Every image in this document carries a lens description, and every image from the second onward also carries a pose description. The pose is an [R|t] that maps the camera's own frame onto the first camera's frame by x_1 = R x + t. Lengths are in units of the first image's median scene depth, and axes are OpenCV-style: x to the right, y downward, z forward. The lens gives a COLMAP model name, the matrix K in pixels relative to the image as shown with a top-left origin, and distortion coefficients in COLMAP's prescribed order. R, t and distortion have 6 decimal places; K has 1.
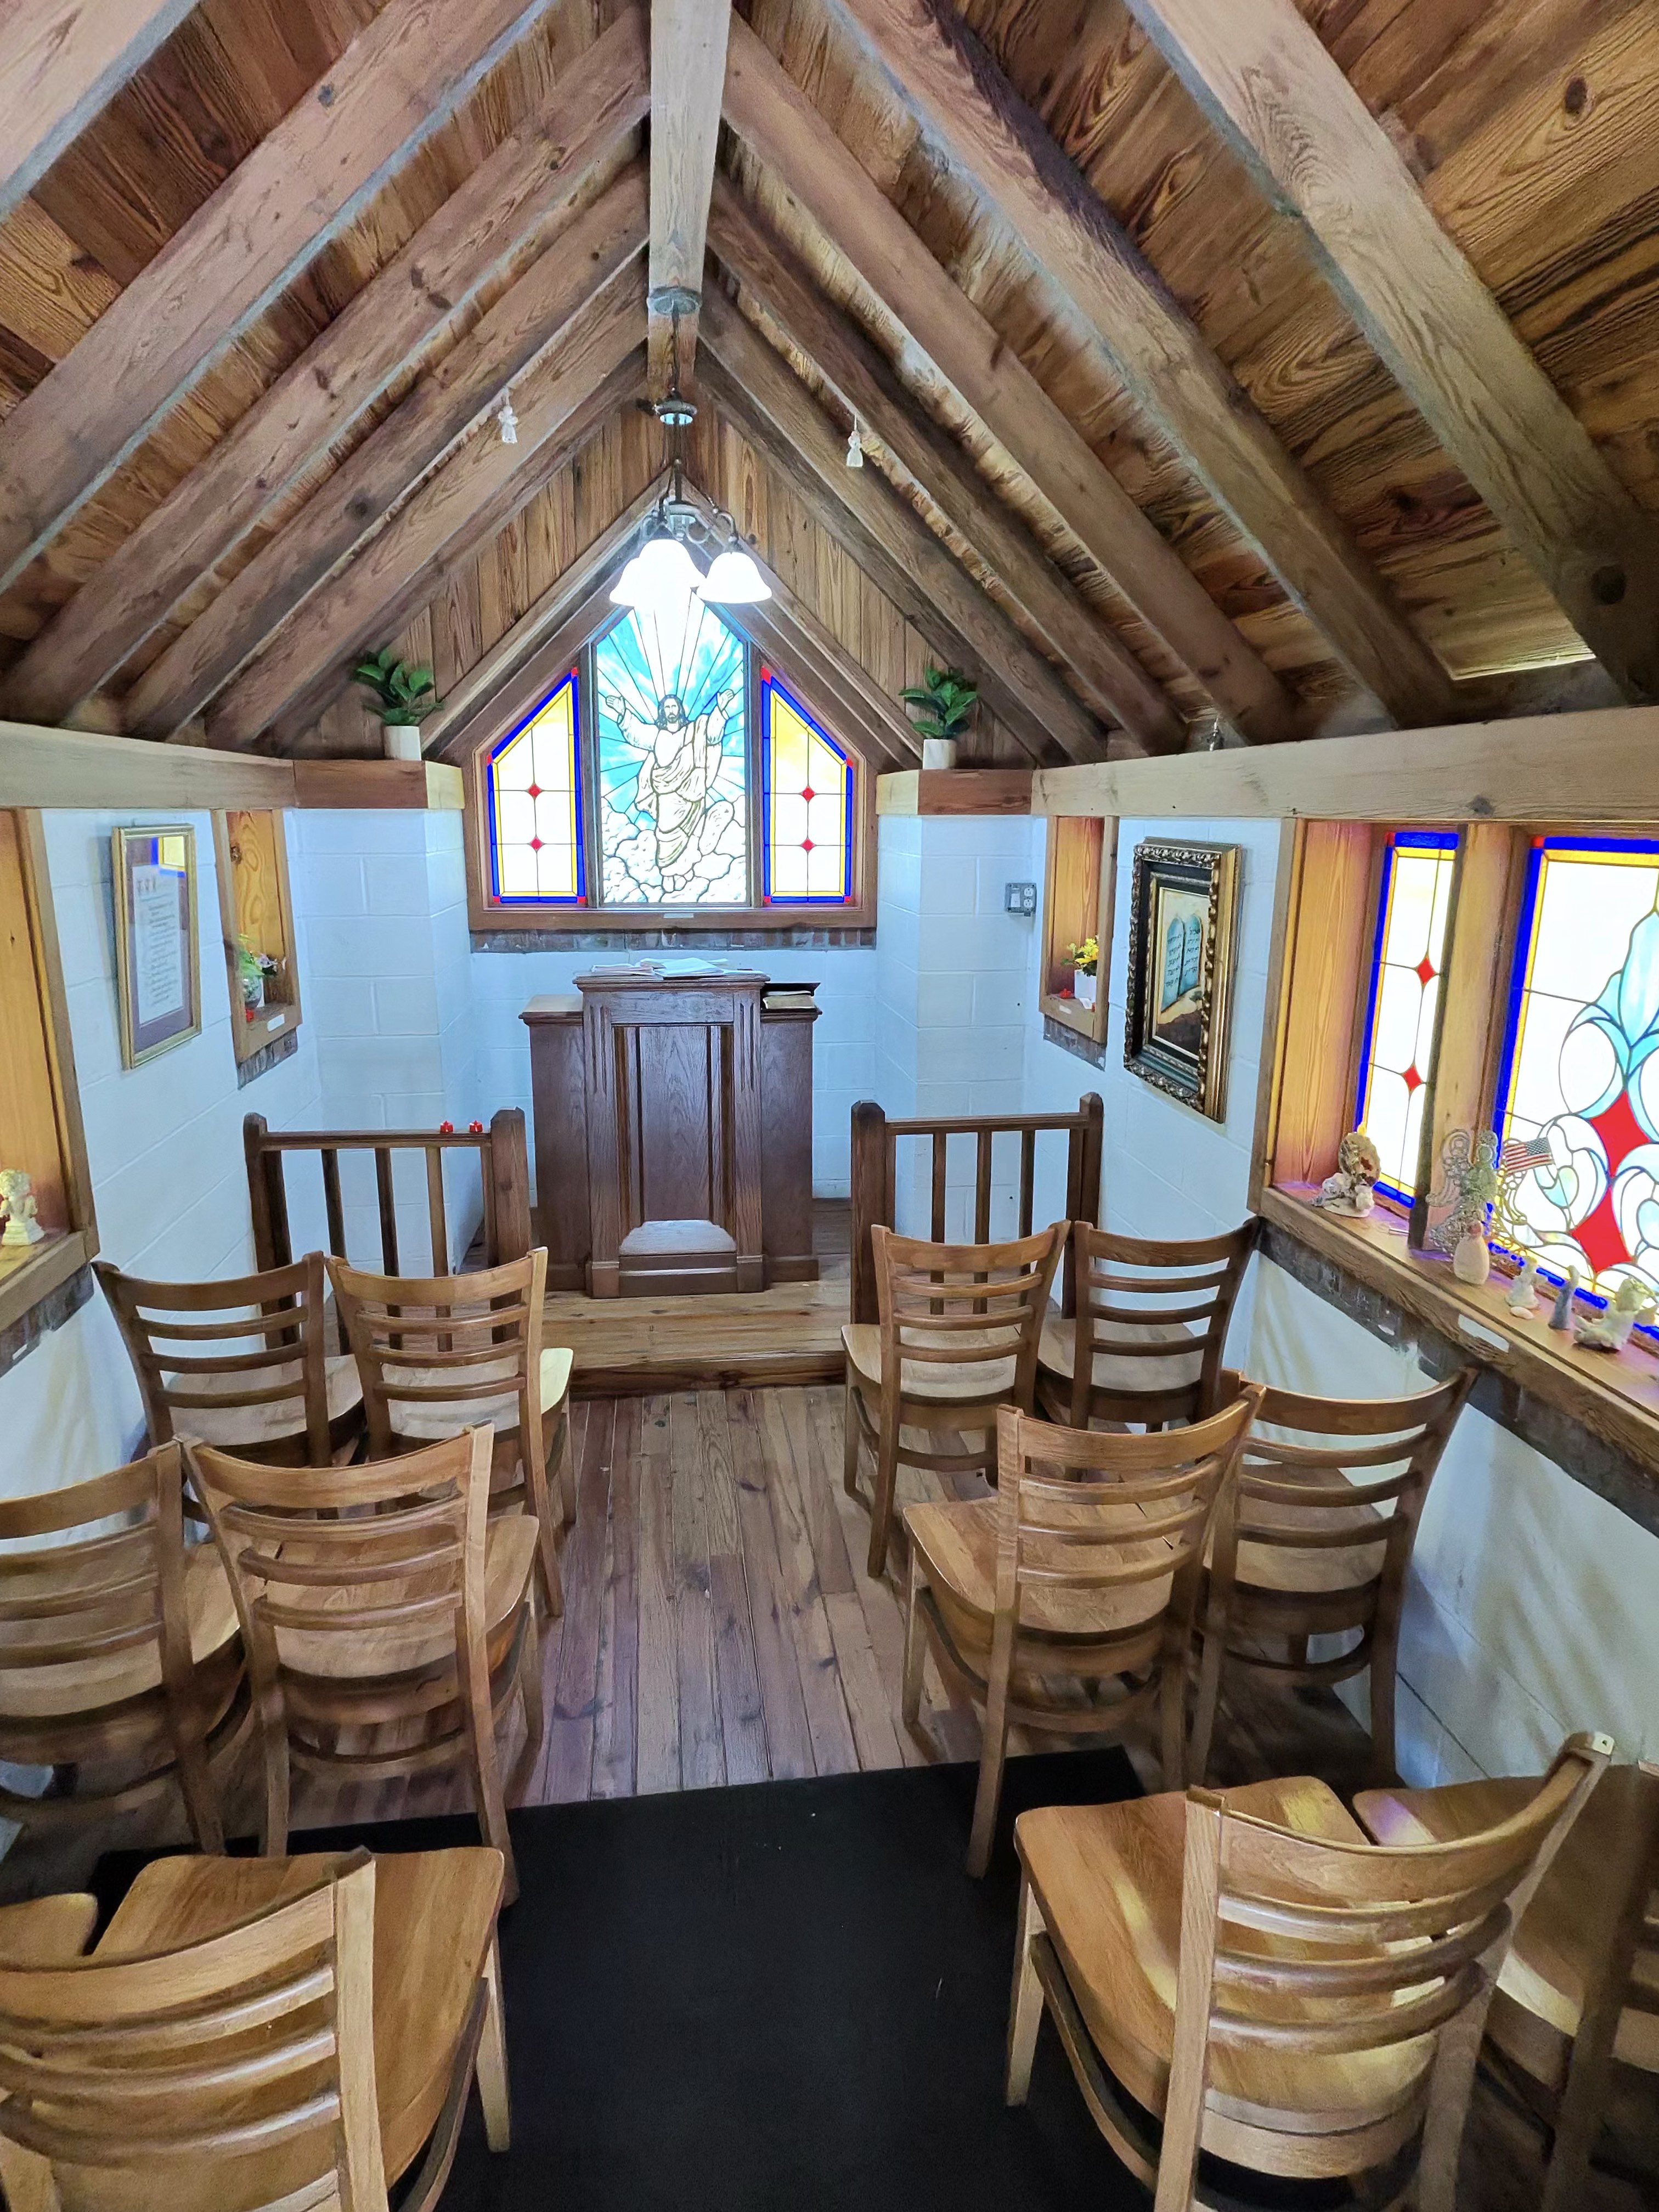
lens RADIAL K [[1230.8, 0, 829.5], [0, 1230.8, 1106.0], [0, 0, 1]] dist [-0.000519, 0.000374]
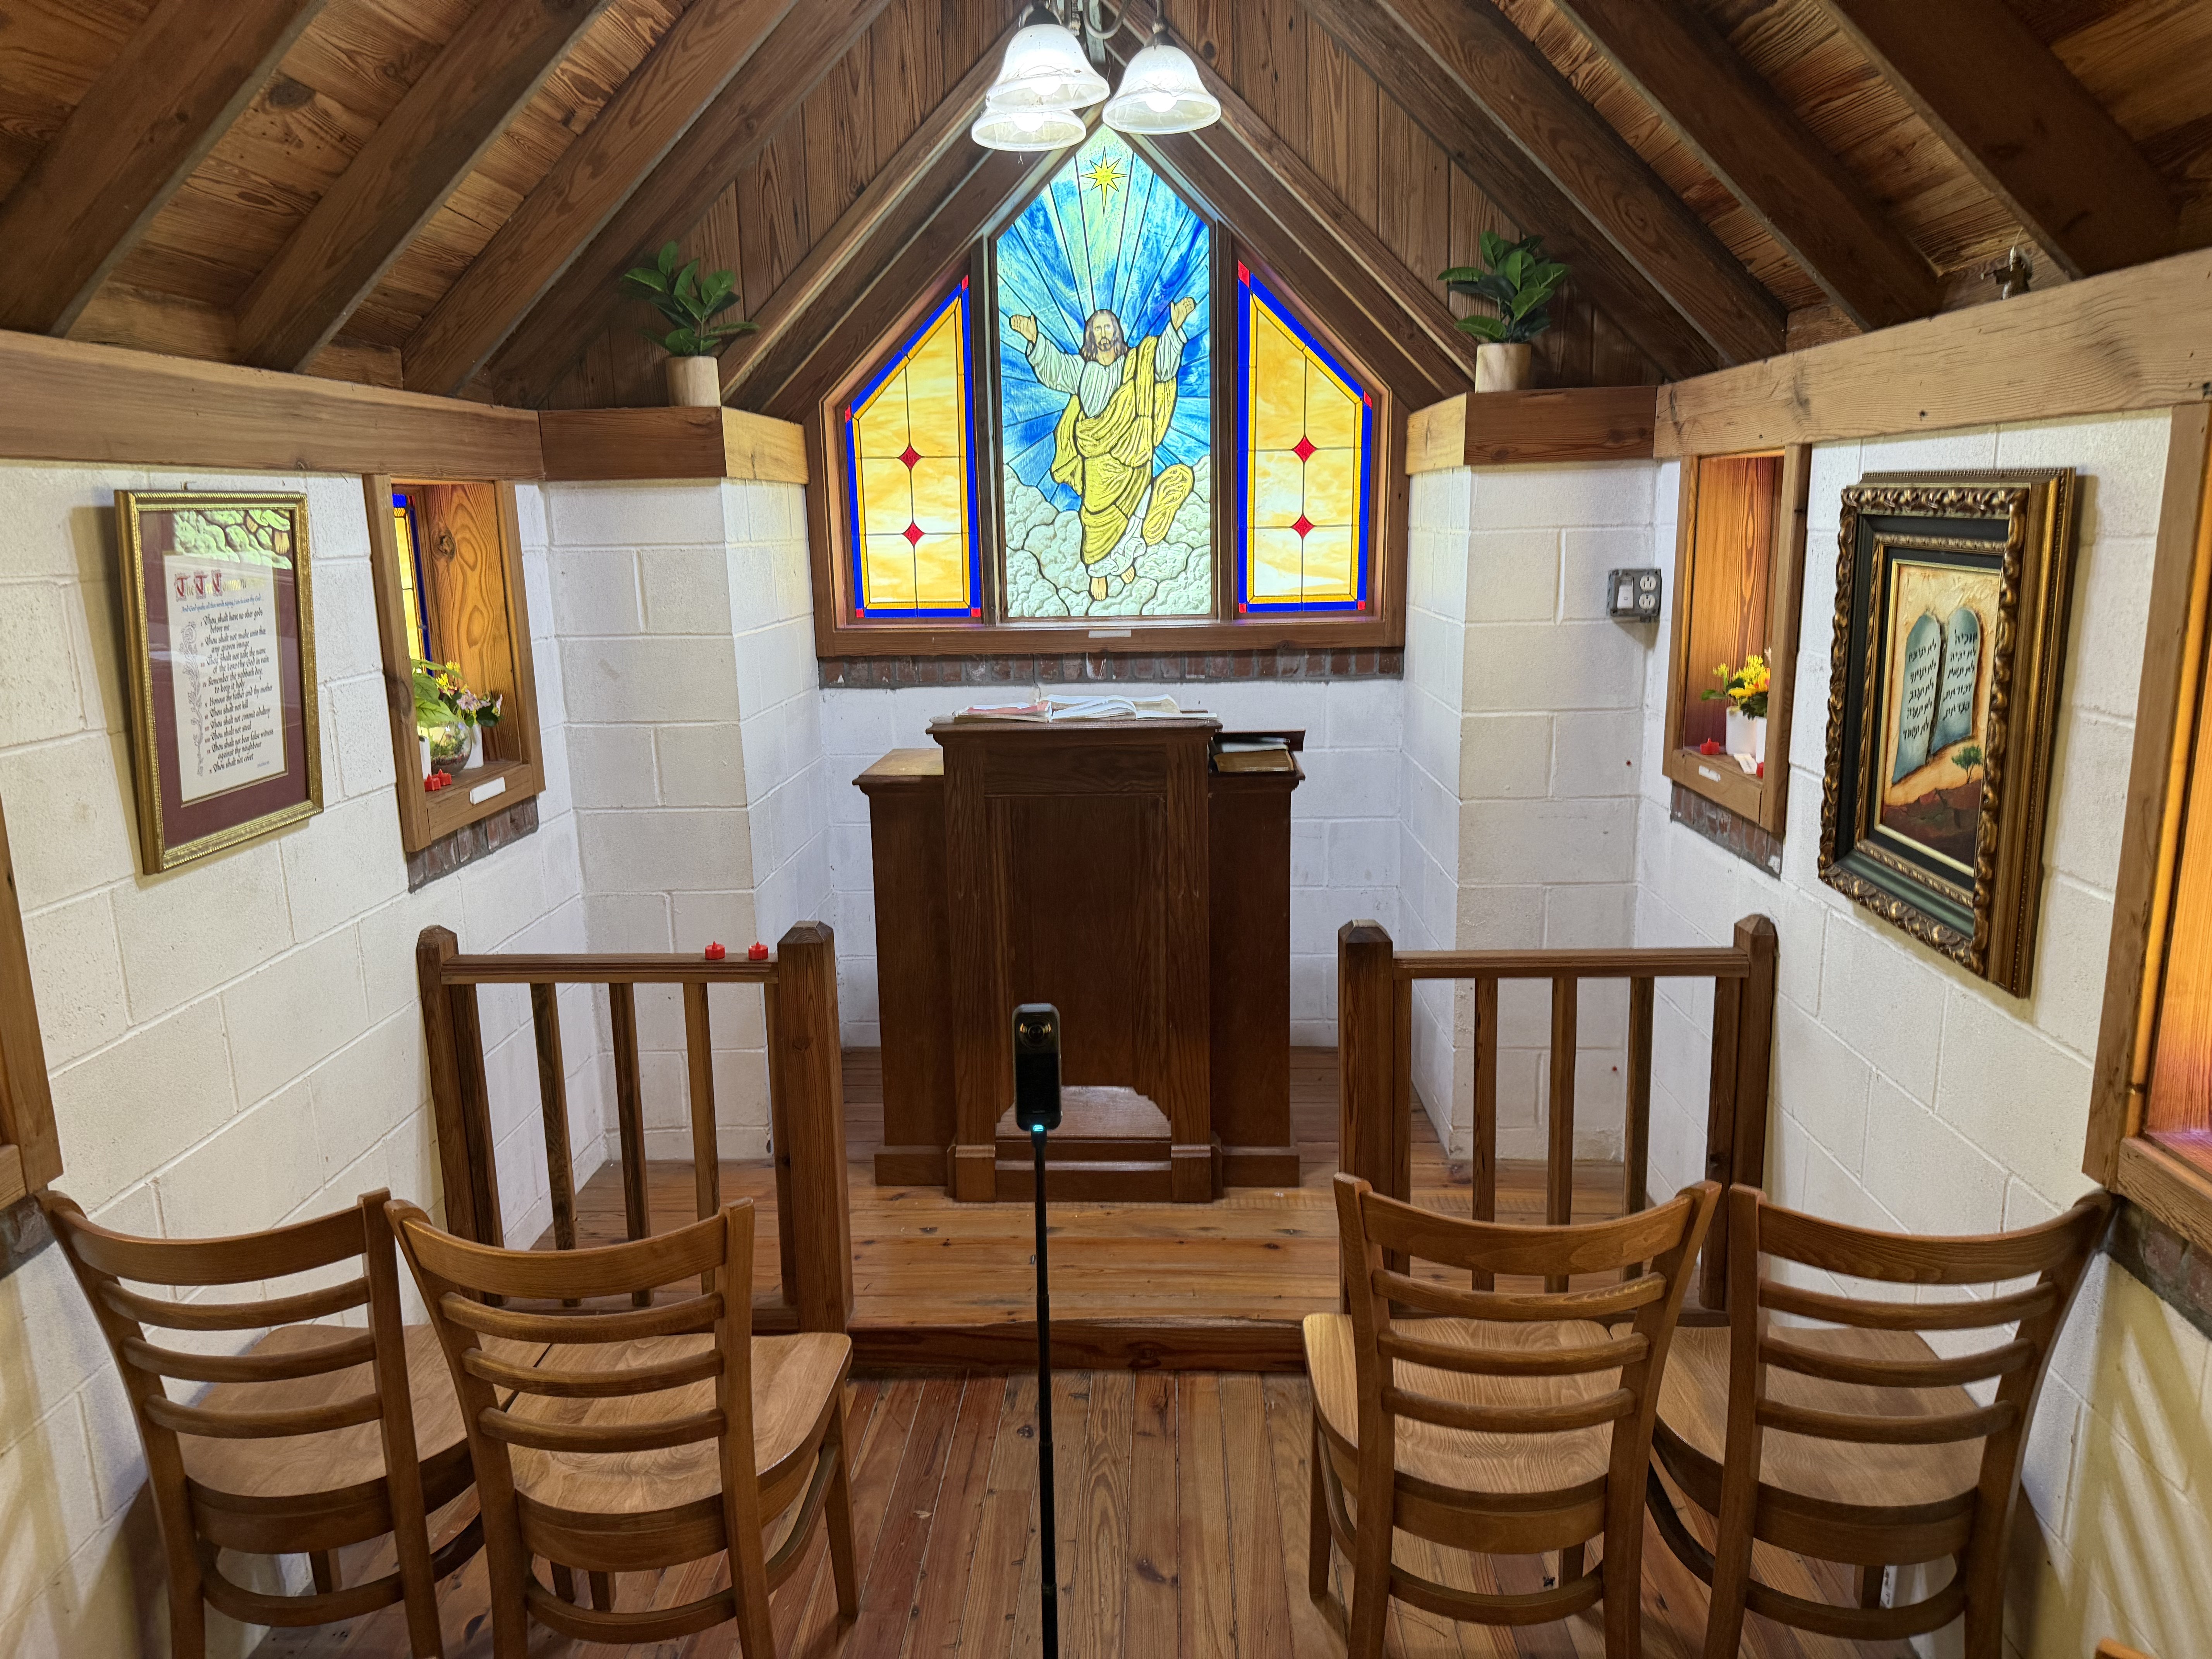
lens RADIAL K [[1529.1, 0, 1105.0], [0, 1529.1, 841.7], [0, 0, 1]] dist [0.089414, -0.113106]
pose [[0.983301, 0.010978, -0.181658, 0.037183], [-0.015346, 0.999626, -0.022656, -0.022697], [0.181341, 0.025065, 0.983101, 0.195040]]
